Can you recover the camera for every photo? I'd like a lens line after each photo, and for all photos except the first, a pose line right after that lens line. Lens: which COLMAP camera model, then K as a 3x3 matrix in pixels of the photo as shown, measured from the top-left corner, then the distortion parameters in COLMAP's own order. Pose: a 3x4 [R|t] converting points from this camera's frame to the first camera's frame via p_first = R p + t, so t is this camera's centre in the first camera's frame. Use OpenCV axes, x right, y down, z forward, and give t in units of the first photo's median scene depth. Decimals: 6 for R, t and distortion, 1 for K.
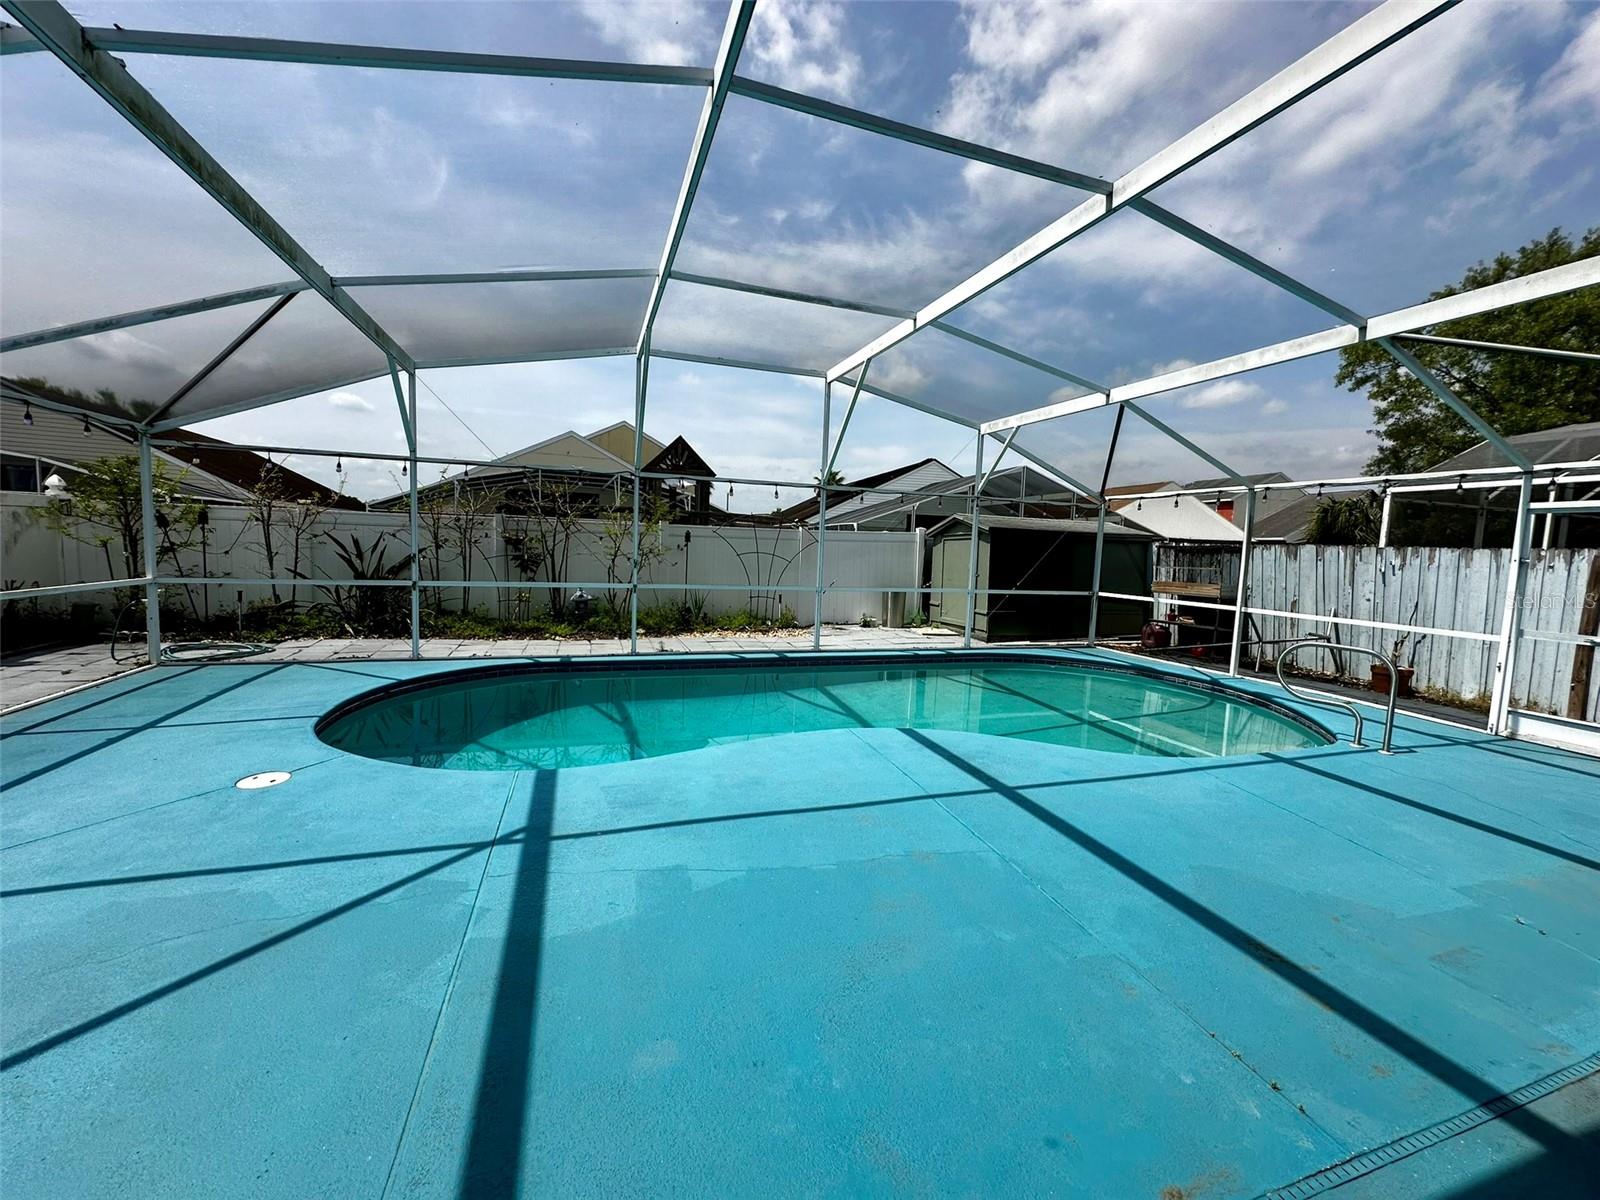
lens RADIAL K [[647.8, 0, 810.0], [0, 647.8, 584.4], [0, 0, 1]] dist [-0.000170, 0.000370]
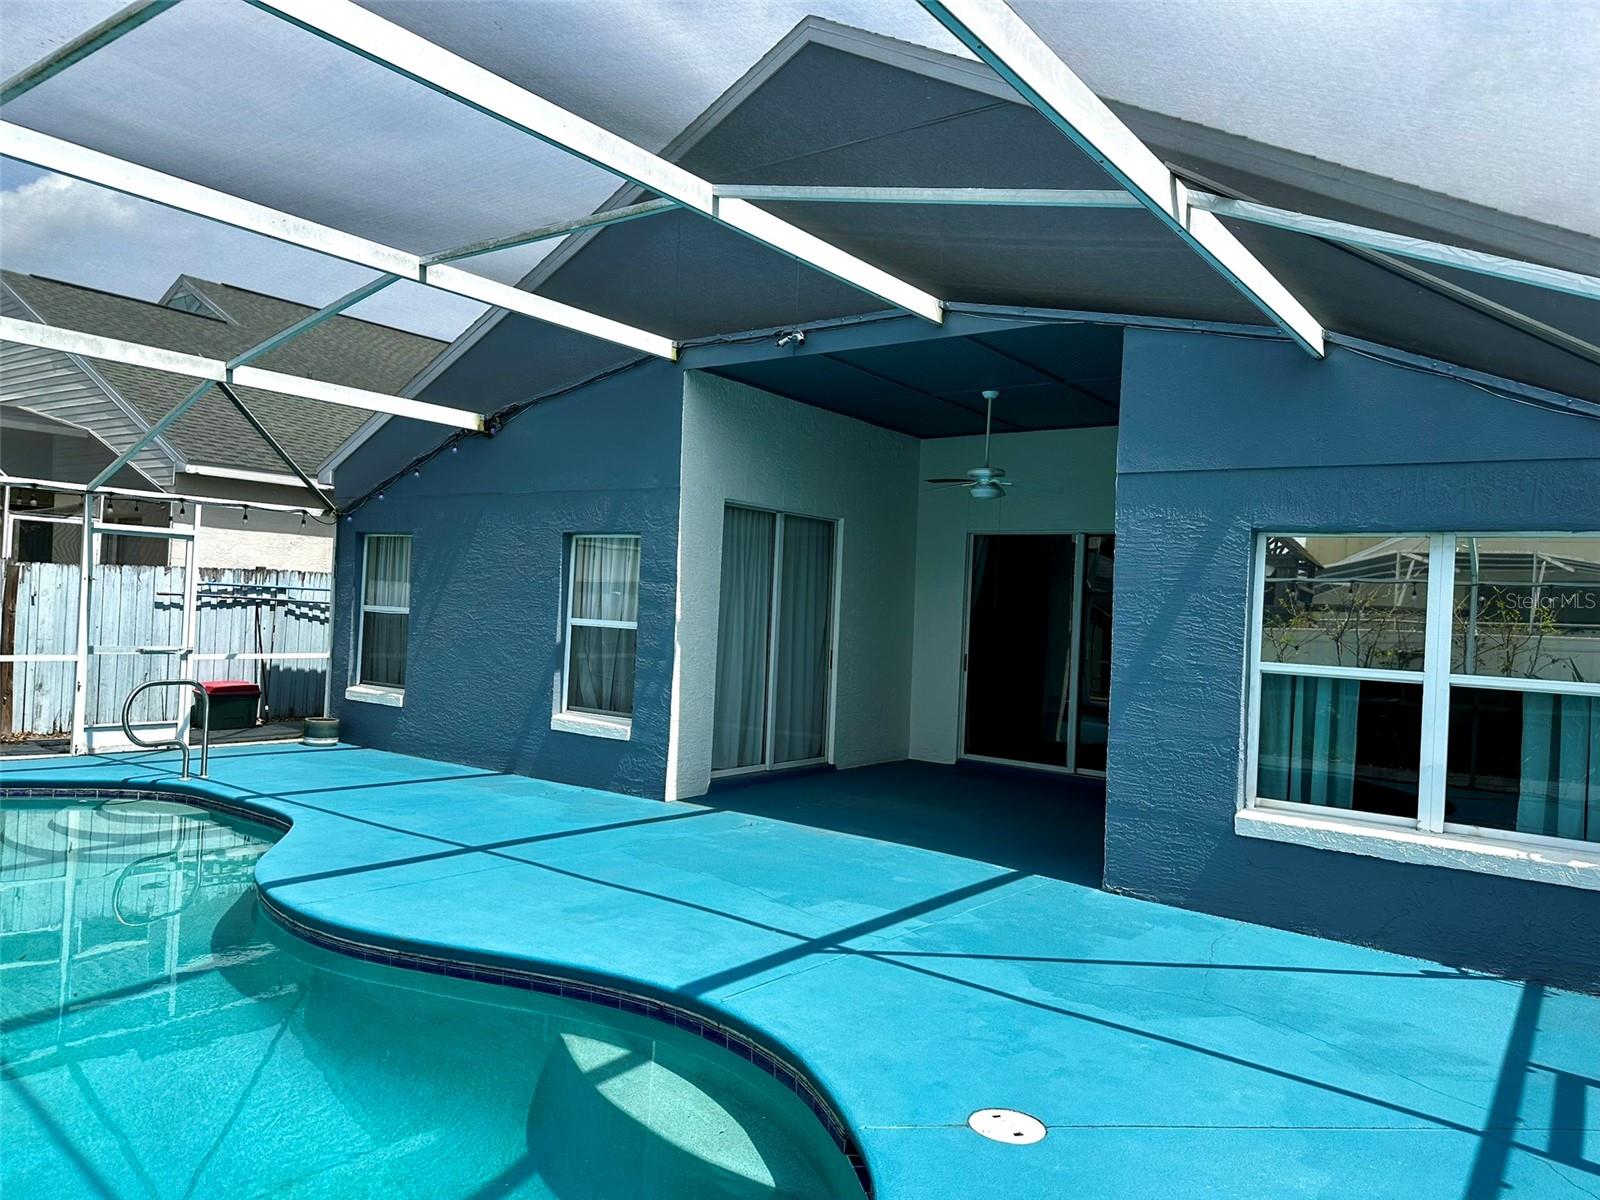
lens RADIAL K [[1124.5, 0, 798.9], [0, 1124.5, 603.4], [0, 0, 1]] dist [0.046879, -0.062235]
pose [[-0.563931, -0.068236, 0.822998, -1.755014], [0.001567, 0.996490, 0.083694, -0.256664], [-0.825820, 0.048487, -0.561845, 1.948629]]
